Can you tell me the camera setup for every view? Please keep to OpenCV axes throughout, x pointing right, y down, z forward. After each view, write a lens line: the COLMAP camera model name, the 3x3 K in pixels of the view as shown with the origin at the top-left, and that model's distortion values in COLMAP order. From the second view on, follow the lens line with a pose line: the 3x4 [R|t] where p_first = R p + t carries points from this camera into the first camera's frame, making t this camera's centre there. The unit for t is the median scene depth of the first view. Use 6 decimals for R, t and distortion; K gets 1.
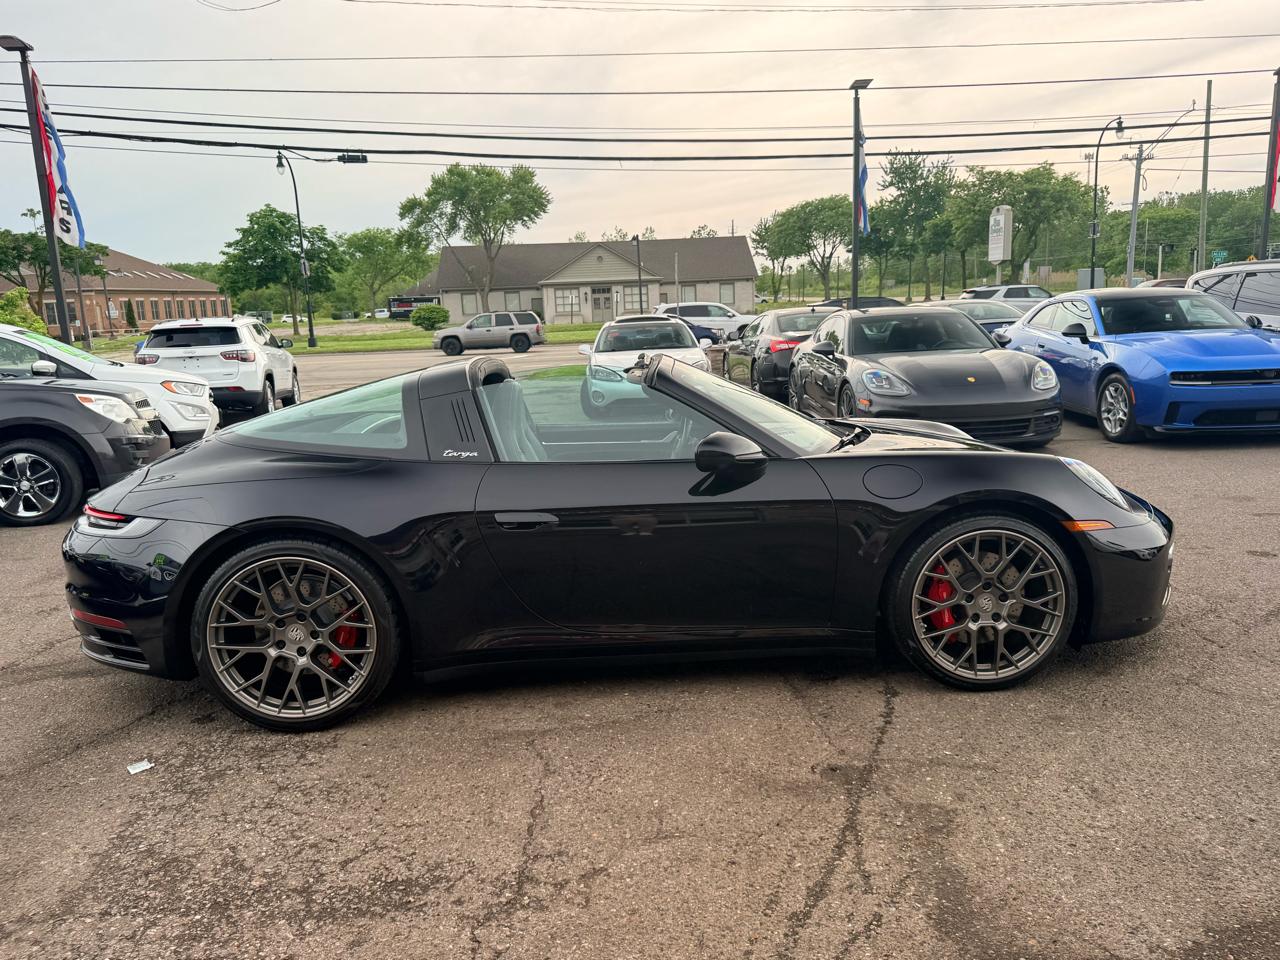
lens RADIAL K [[1083.5, 0, 640.0], [0, 1083.5, 480.0], [0, 0, 1]] dist [0.057456, -0.103081]
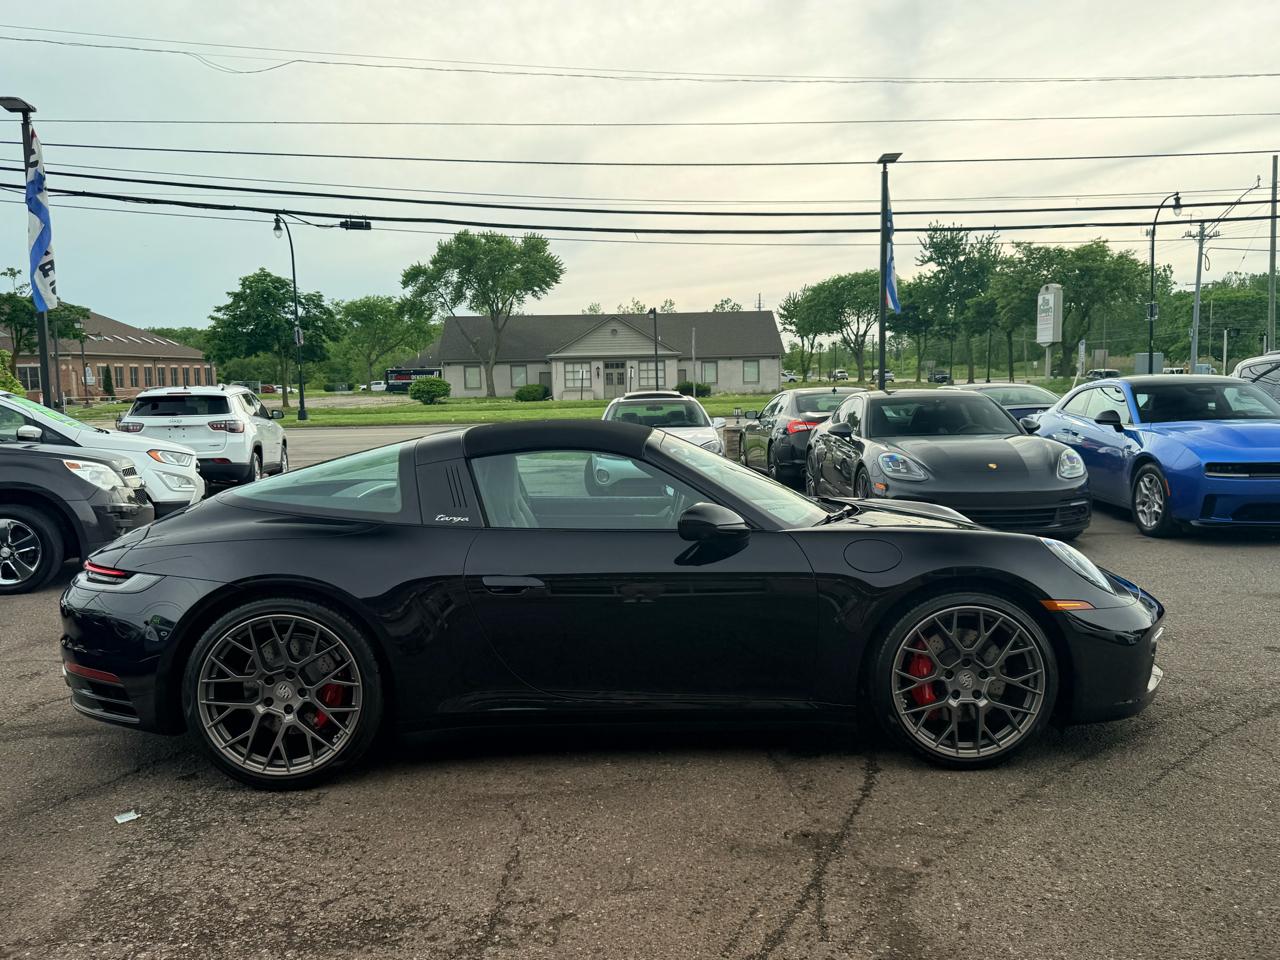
lens RADIAL K [[1202.9, 0, 627.9], [0, 1202.9, 463.1], [0, 0, 1]] dist [0.108050, -0.219155]
pose [[0.999434, 0.022305, -0.025166, 0.010945], [-0.024544, 0.995410, -0.092504, 0.009739], [0.022988, 0.093069, 0.995394, -0.054223]]
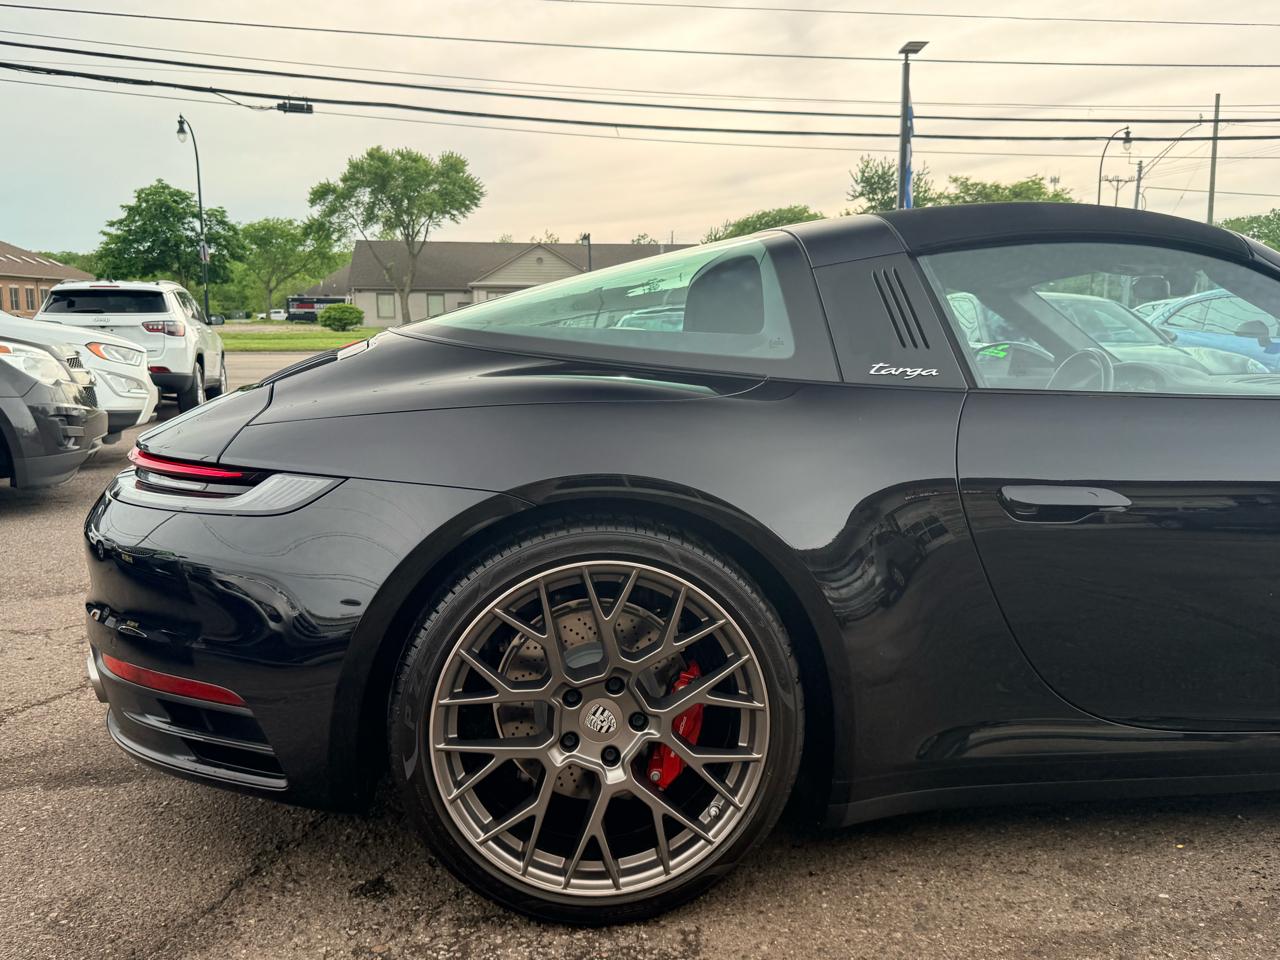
lens RADIAL K [[1171.7, 0, 617.8], [0, 1171.7, 460.9], [0, 0, 1]] dist [0.044836, -0.104209]
pose [[0.996731, 0.030559, 0.074789, -0.133243], [-0.026796, 0.998349, -0.050814, 0.019660], [-0.076219, 0.048644, 0.995904, 0.178871]]
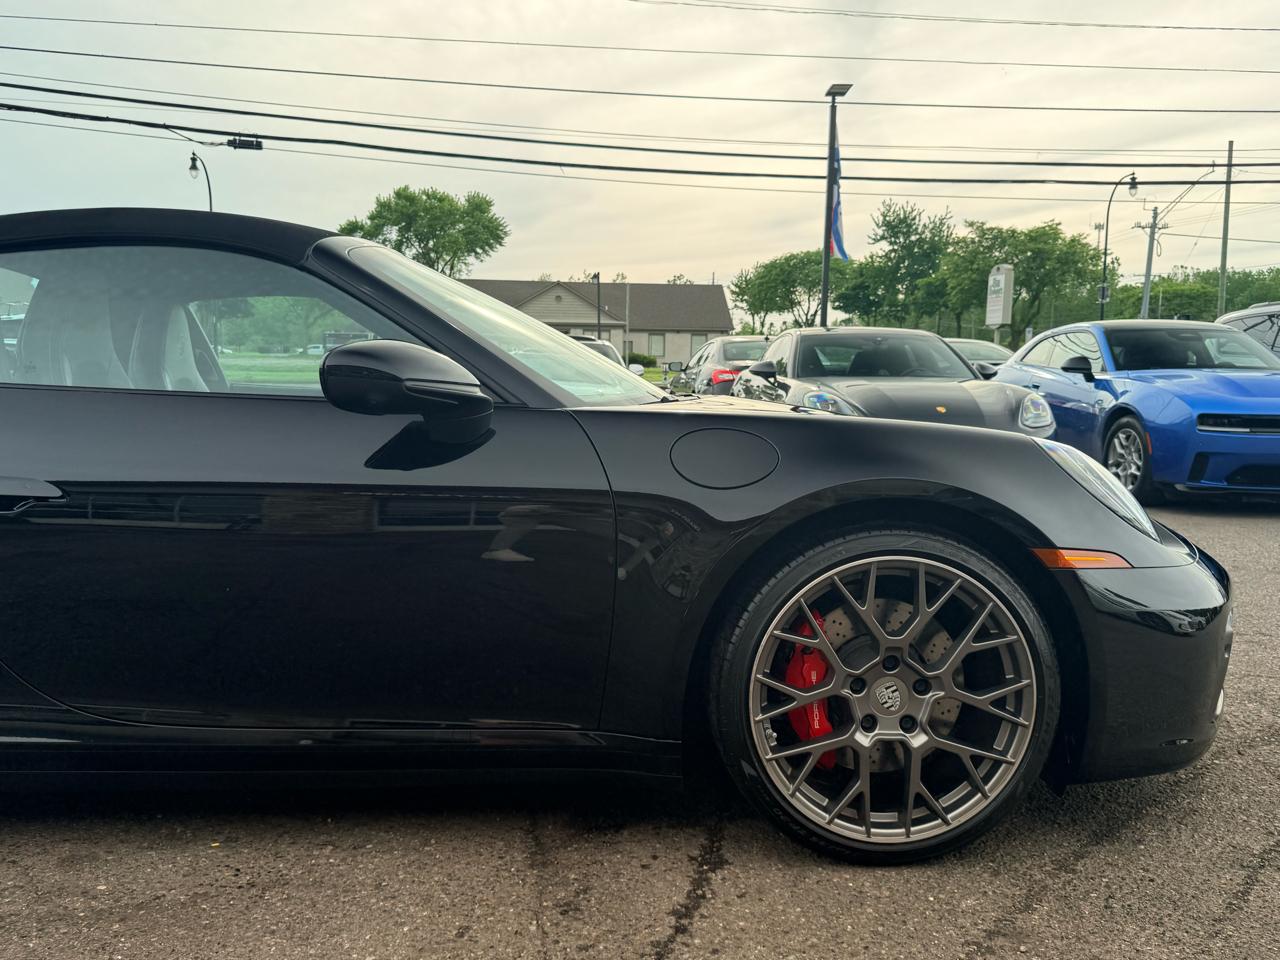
lens RADIAL K [[1161.1, 0, 653.4], [0, 1161.1, 461.1], [0, 0, 1]] dist [0.098482, -0.168733]
pose [[0.998186, 0.052600, 0.029294, 0.068633], [-0.050008, 0.995285, -0.083111, 0.019989], [-0.033528, 0.081495, 0.996110, 0.163009]]
